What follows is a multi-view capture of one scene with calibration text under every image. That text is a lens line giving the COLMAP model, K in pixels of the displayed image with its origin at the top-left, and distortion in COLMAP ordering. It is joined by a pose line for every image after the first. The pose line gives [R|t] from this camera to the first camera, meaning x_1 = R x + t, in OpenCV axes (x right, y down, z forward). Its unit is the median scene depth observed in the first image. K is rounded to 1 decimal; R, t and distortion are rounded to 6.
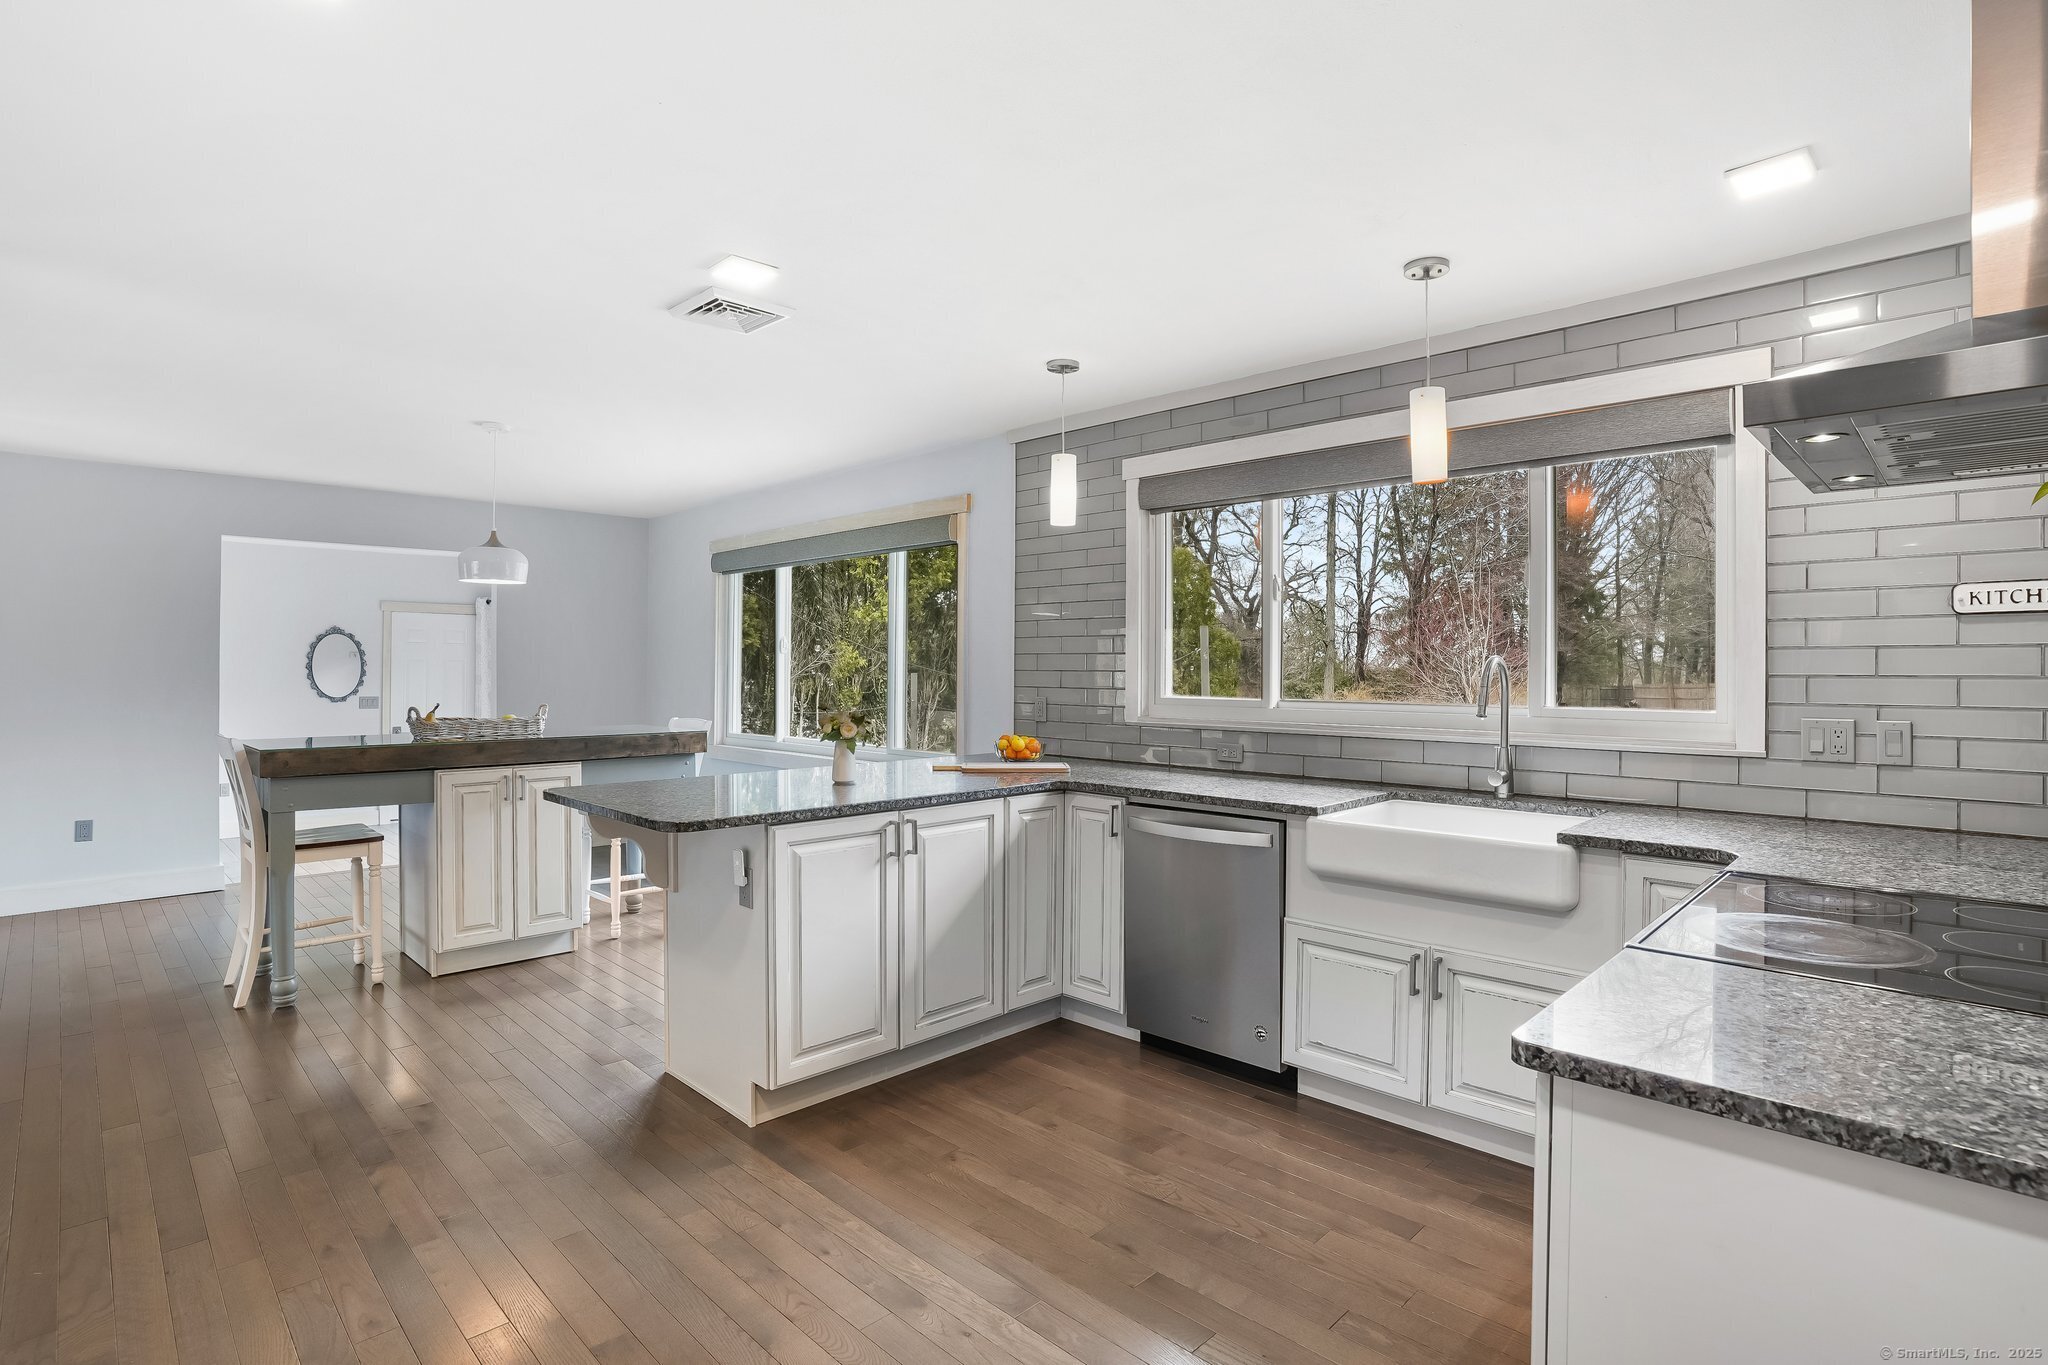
lens RADIAL K [[993.8, 0, 1027.3], [0, 993.8, 672.1], [0, 0, 1]] dist [-0.042070, 0.006488]
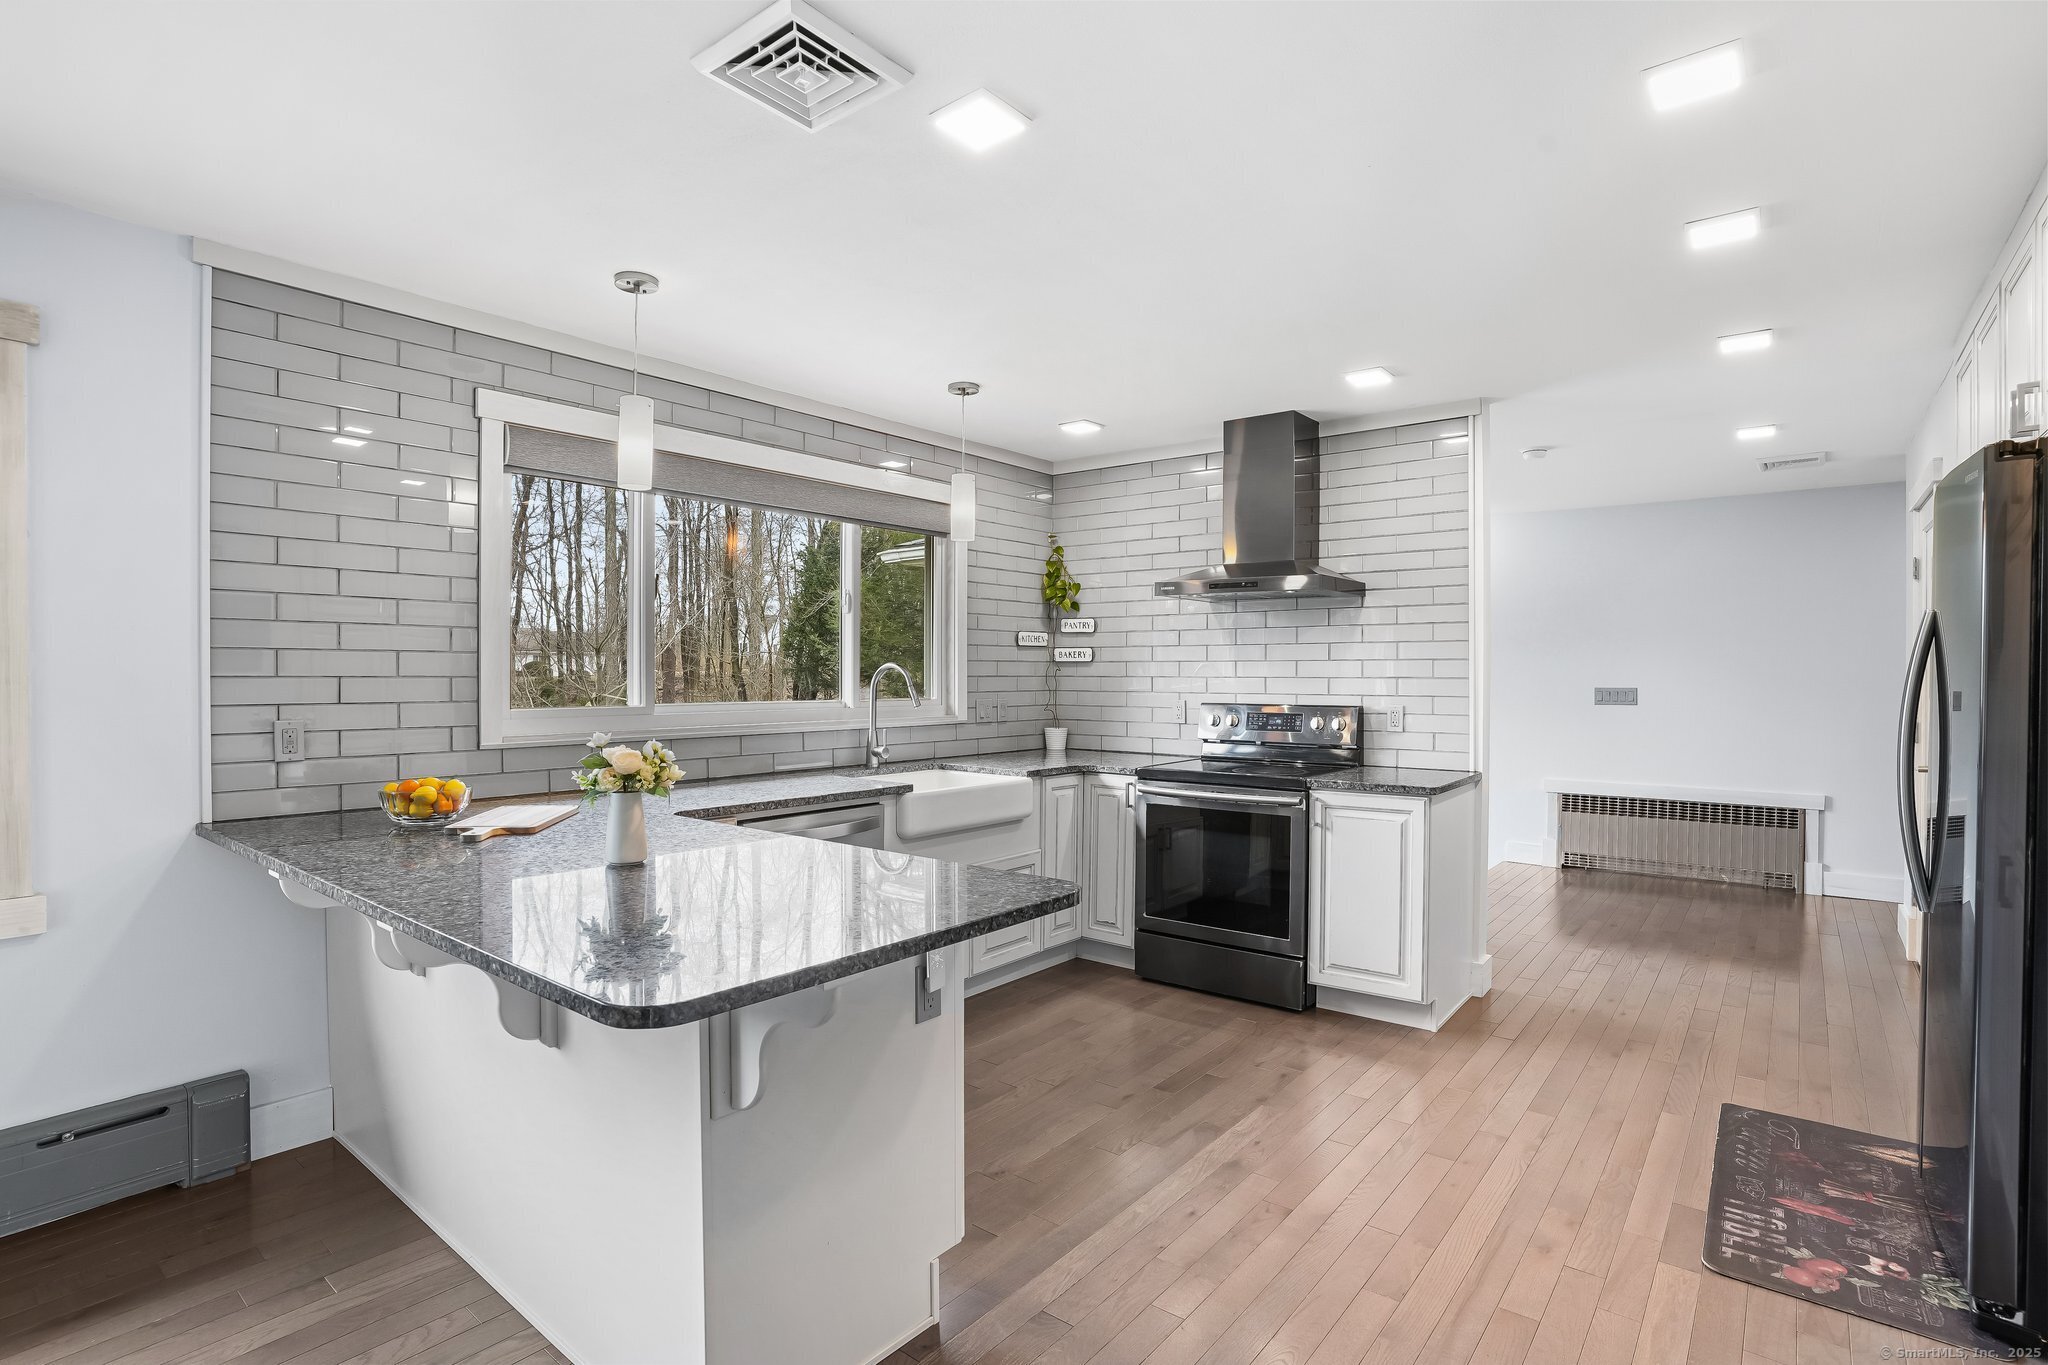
lens RADIAL K [[993.8, 0, 1026.2], [0, 993.8, 673.9], [0, 0, 1]] dist [-0.042070, 0.006488]
pose [[-0.091709, -0.004031, 0.995778, -0.851663], [0.002541, 0.999988, 0.004282, -0.006332], [-0.995783, 0.002923, -0.091698, 0.857965]]
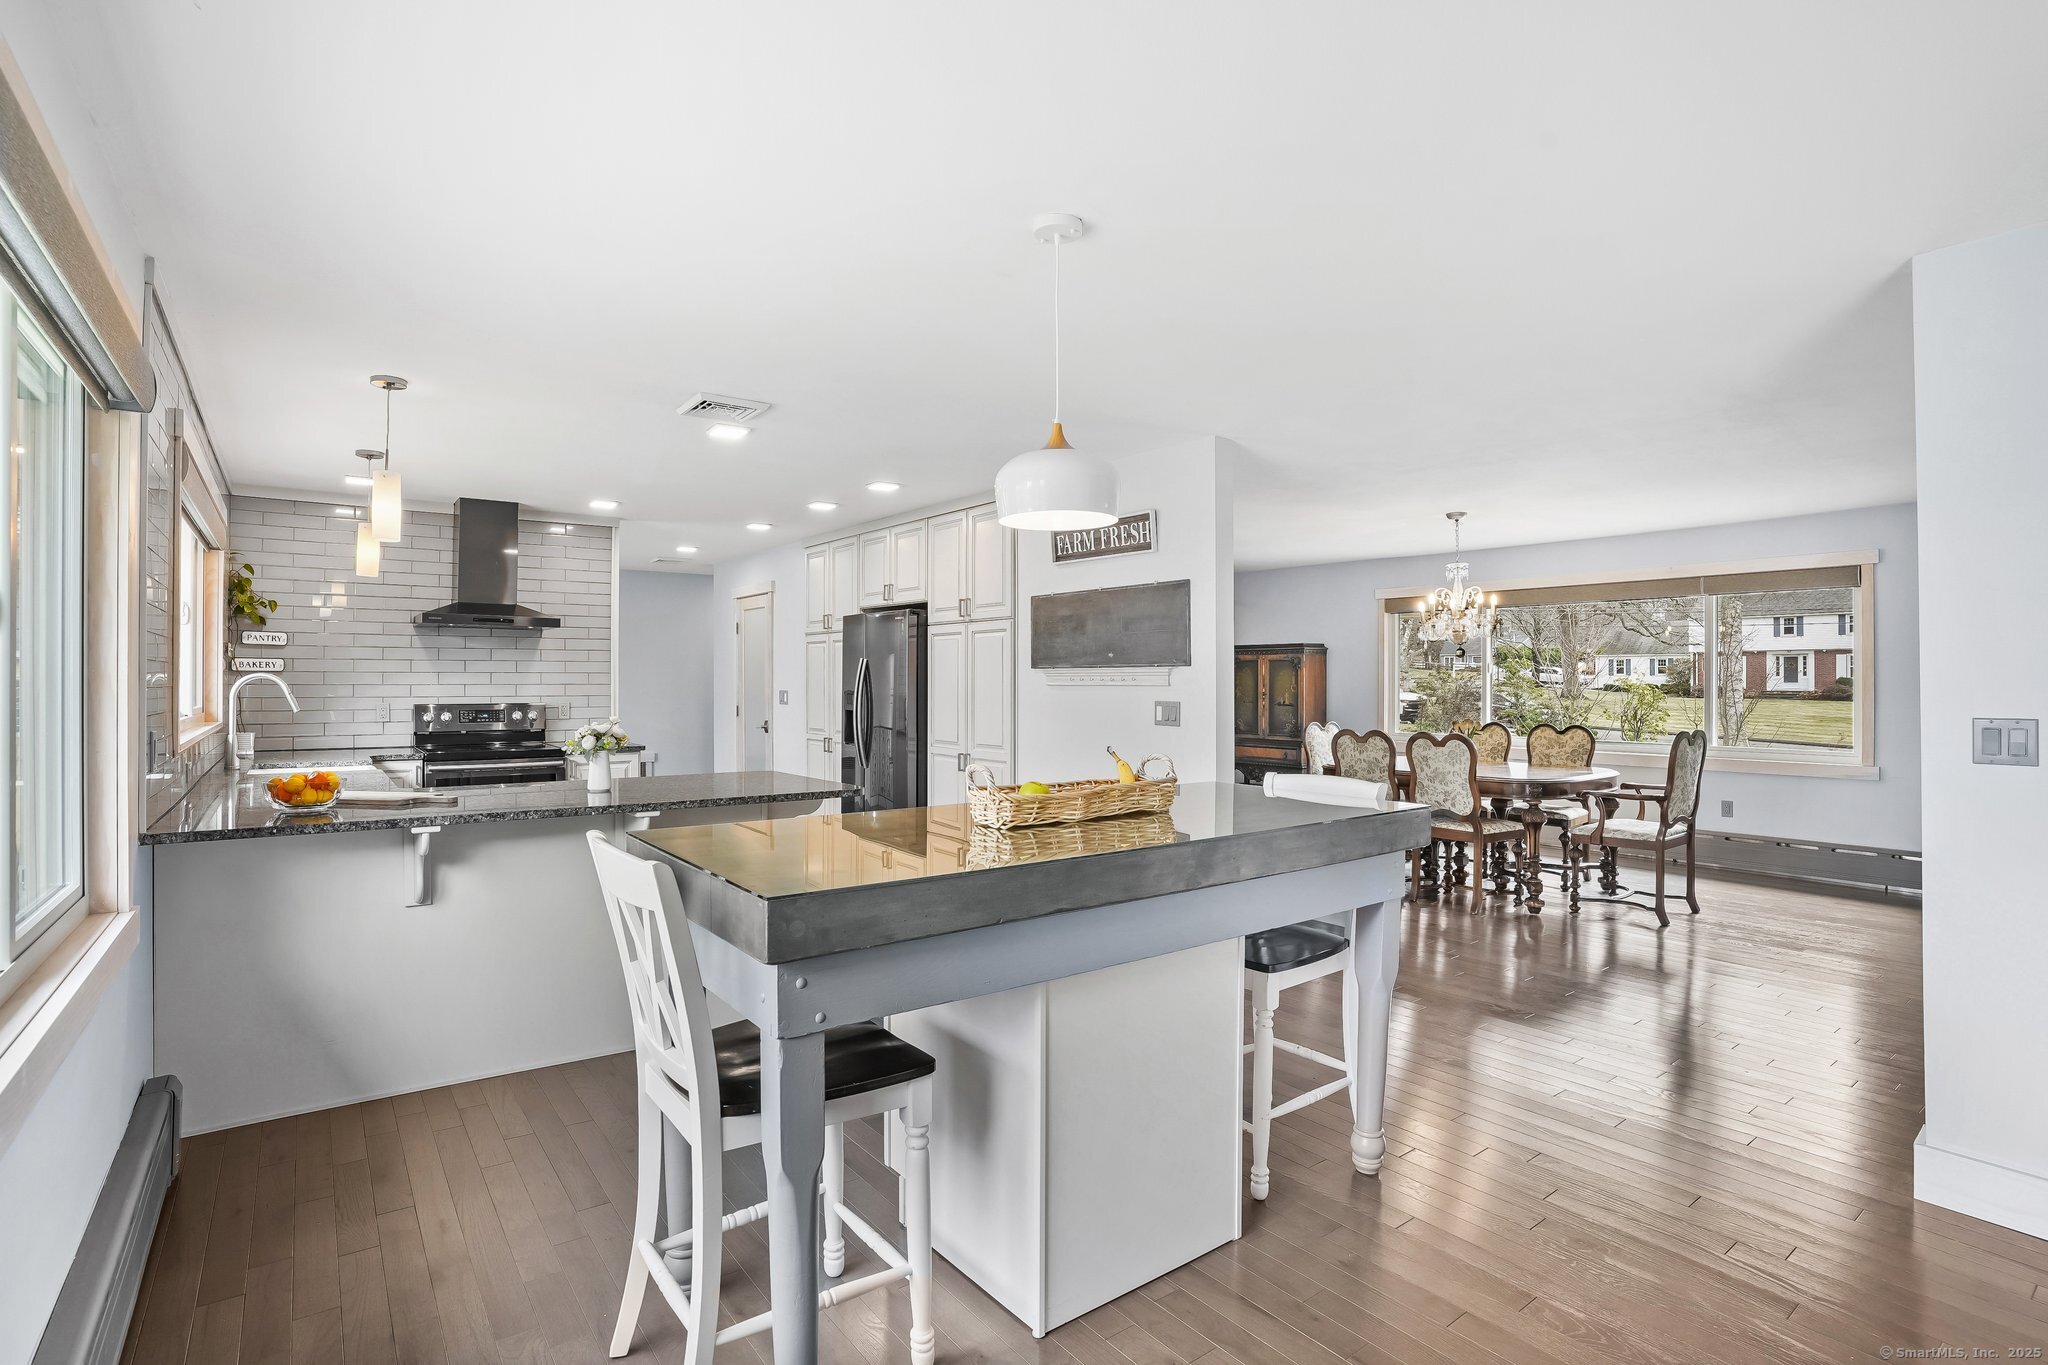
lens RADIAL K [[993.8, 0, 1014.9], [0, 993.8, 680.3], [0, 0, 1]] dist [-0.042070, 0.006488]
pose [[-0.985464, -0.001277, 0.169878, -0.853104], [-0.000839, 0.999996, 0.002650, -0.008534], [-0.169881, 0.002469, -0.985462, 2.086710]]
